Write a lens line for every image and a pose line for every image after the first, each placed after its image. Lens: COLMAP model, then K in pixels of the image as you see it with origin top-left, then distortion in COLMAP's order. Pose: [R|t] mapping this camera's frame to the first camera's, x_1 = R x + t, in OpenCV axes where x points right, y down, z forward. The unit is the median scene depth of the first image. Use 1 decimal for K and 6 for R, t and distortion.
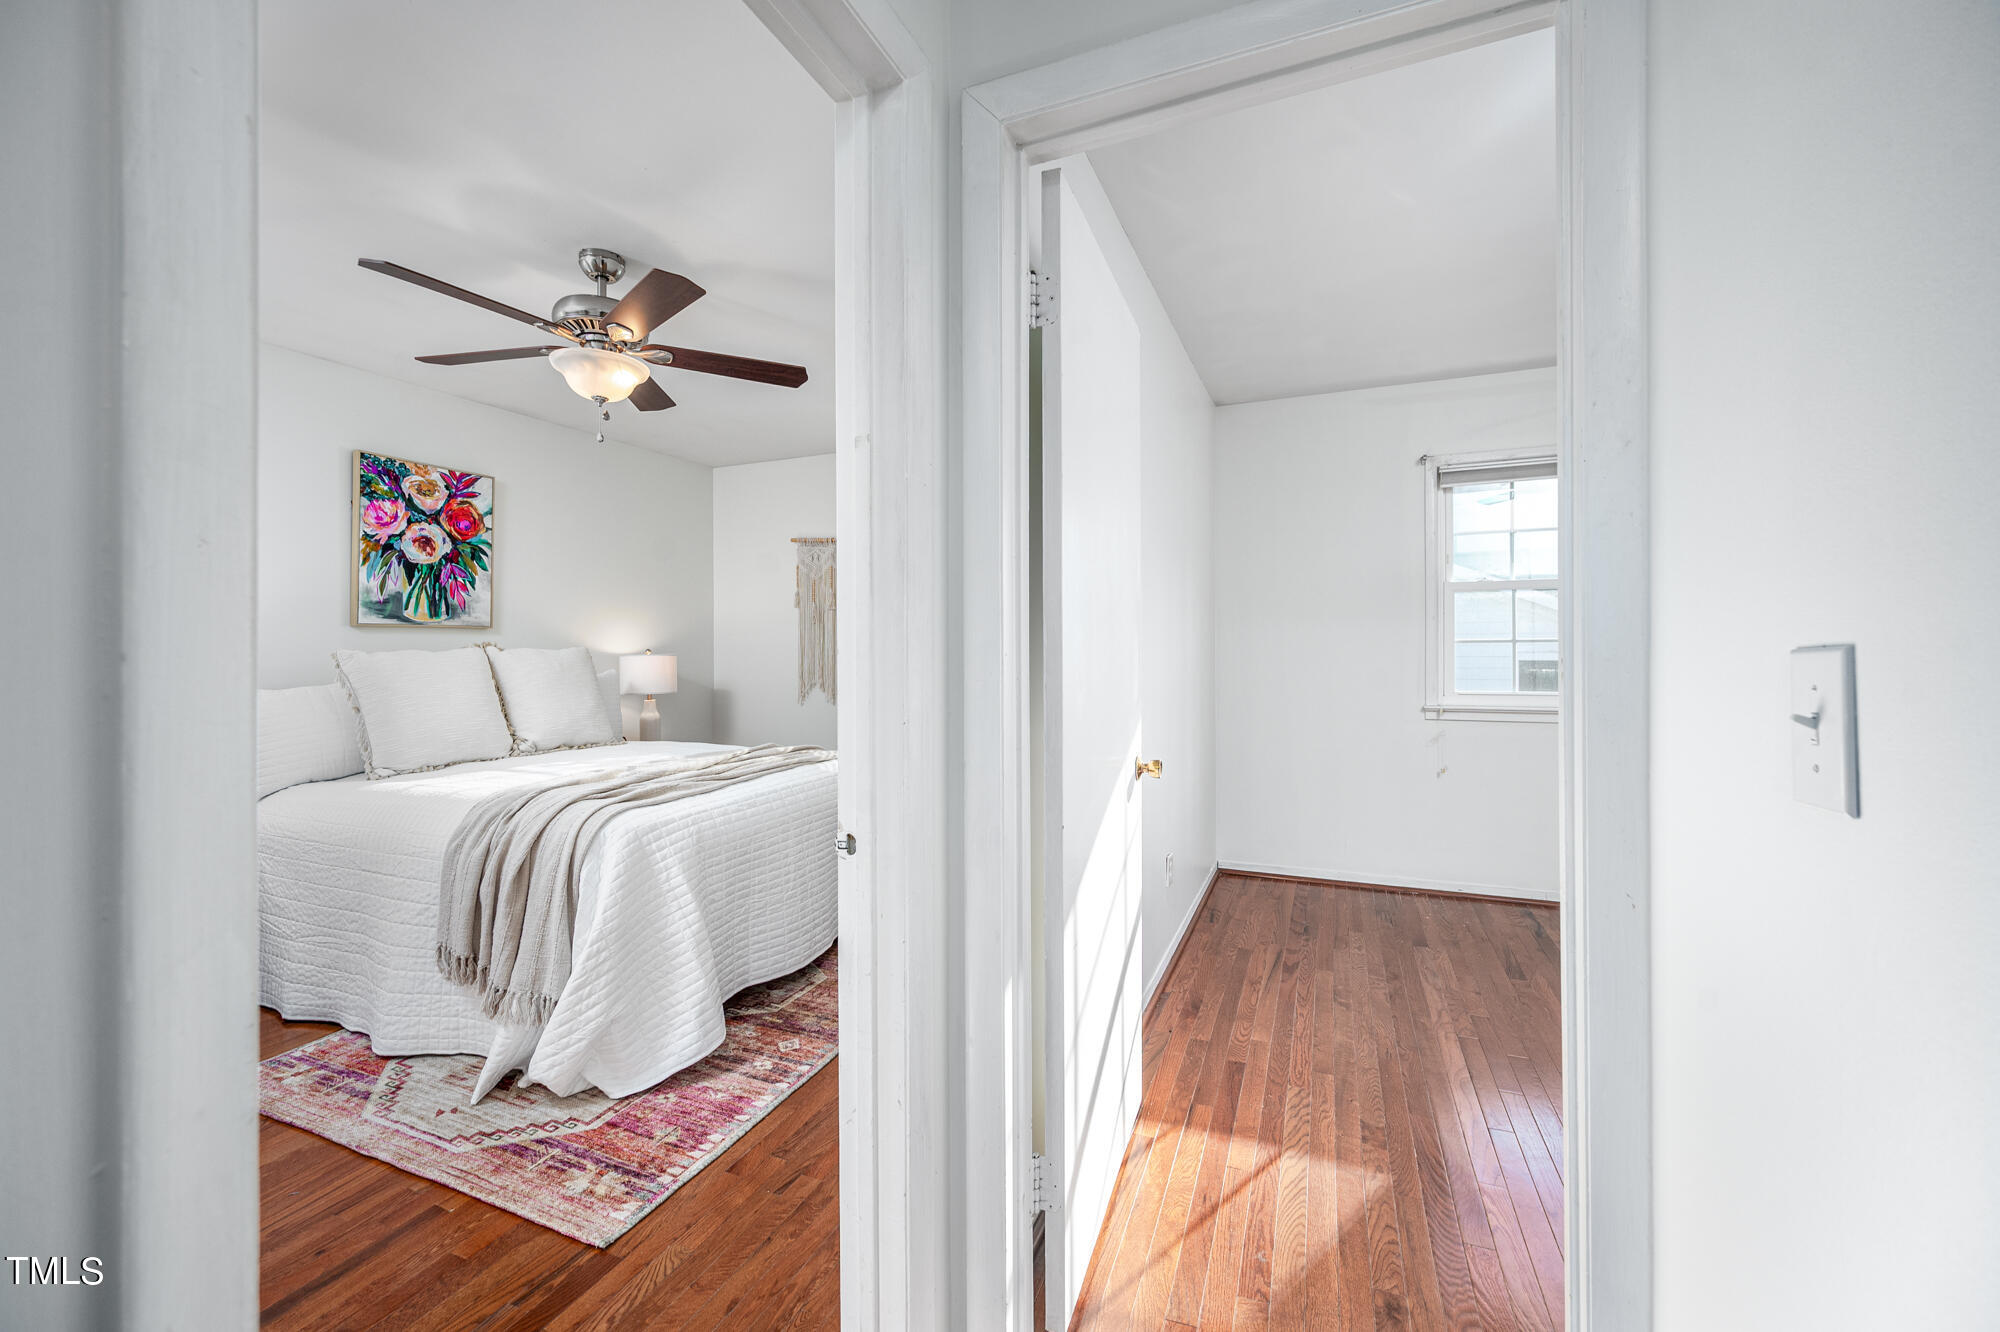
lens RADIAL K [[816.5, 0, 1012.6], [0, 816.5, 635.1], [0, 0, 1]] dist [0.001500, -0.000802]
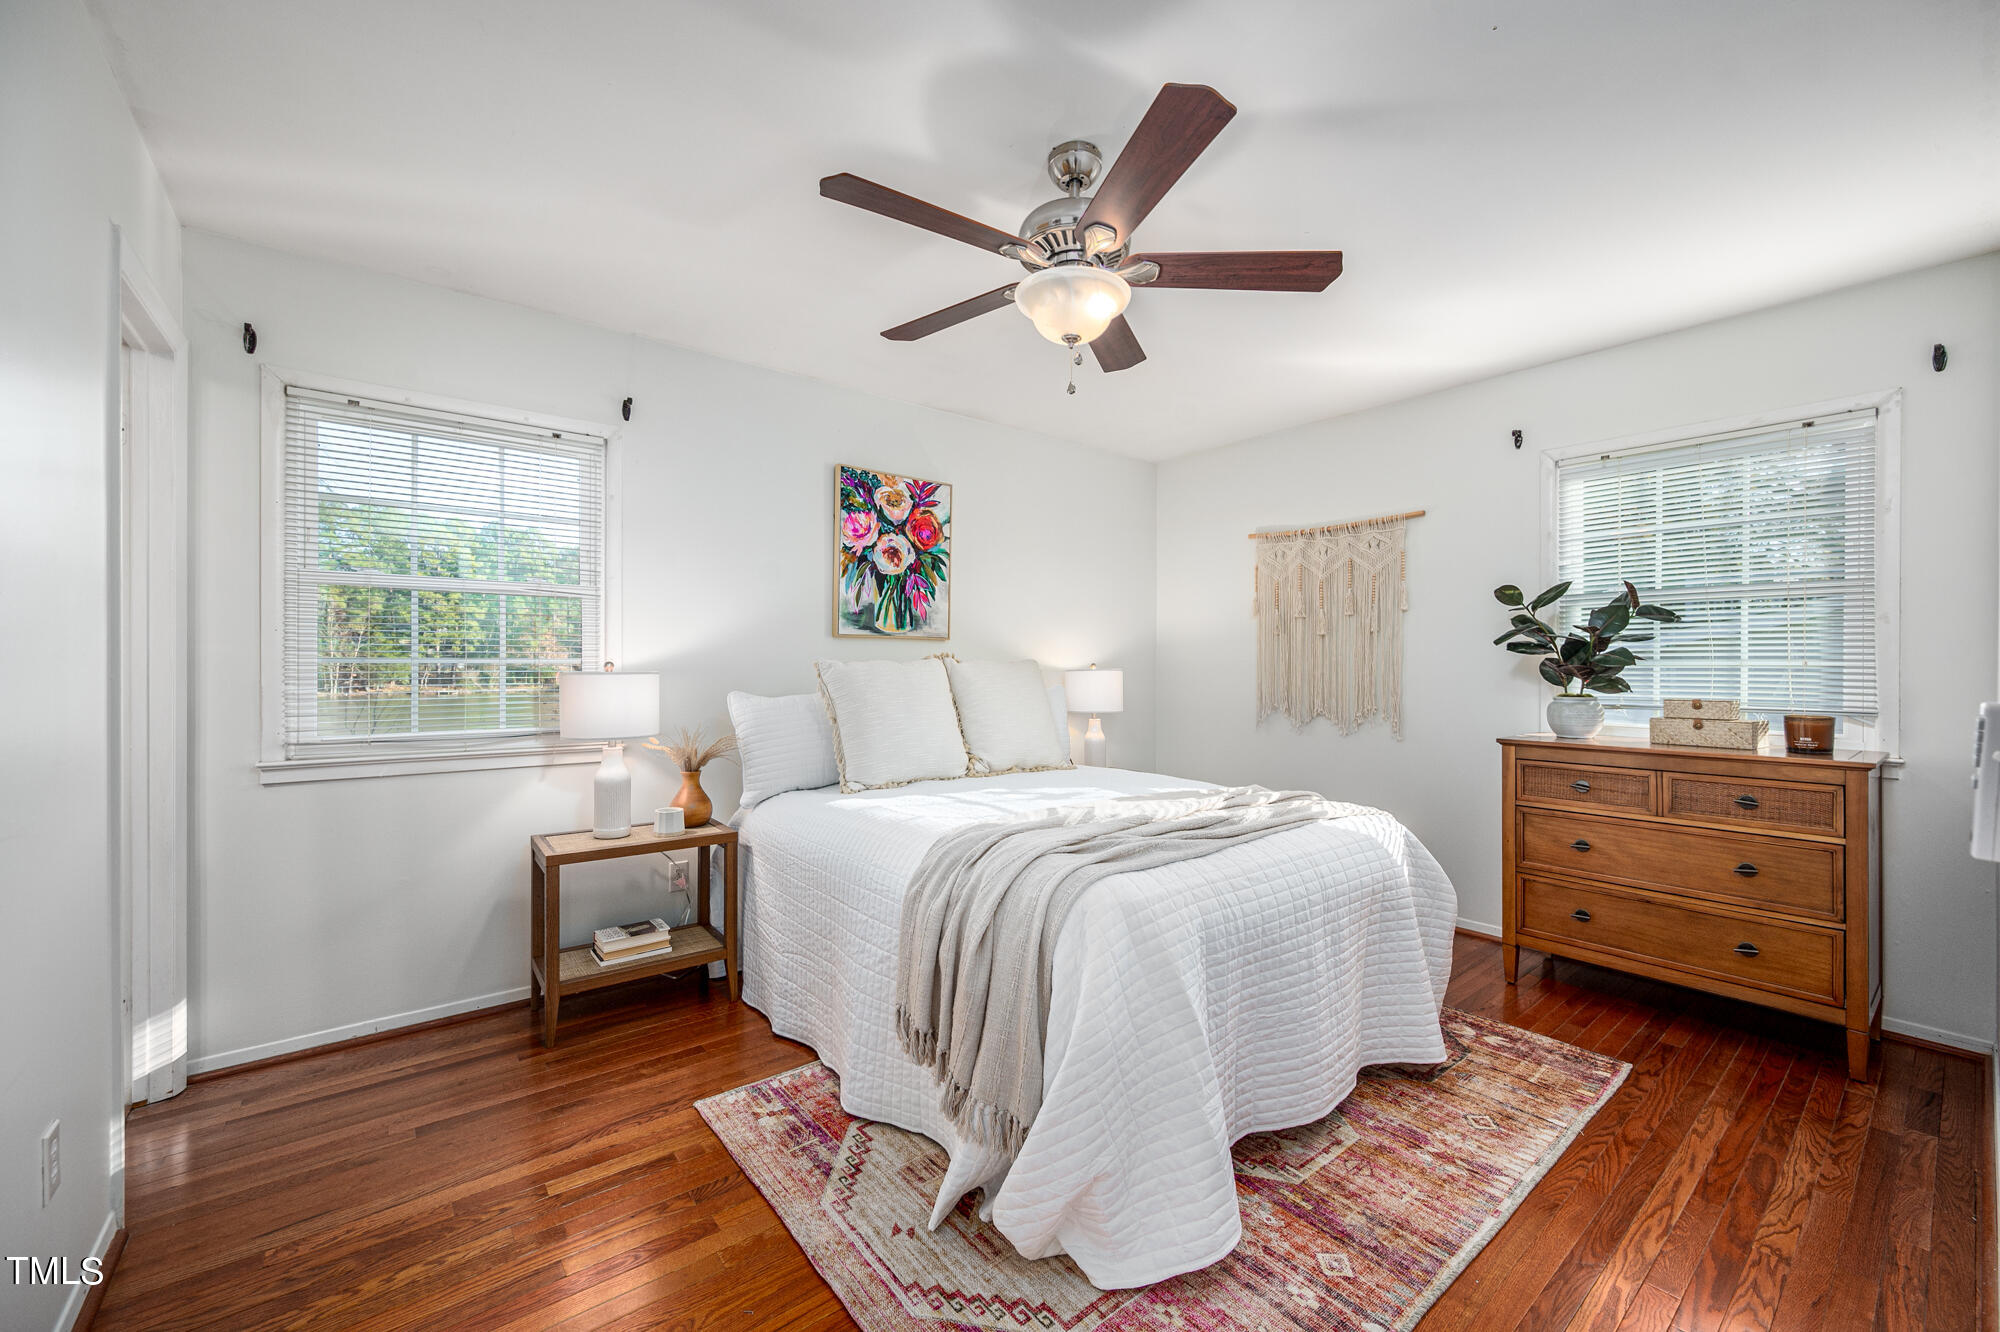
lens RADIAL K [[816.5, 0, 1007.5], [0, 816.5, 653.6], [0, 0, 1]] dist [0.001500, -0.000802]
pose [[0.881717, 0.004454, -0.471758, -0.129274], [-0.005423, 0.999985, -0.000695, 0.009099], [0.471748, 0.003171, 0.881728, 0.193580]]
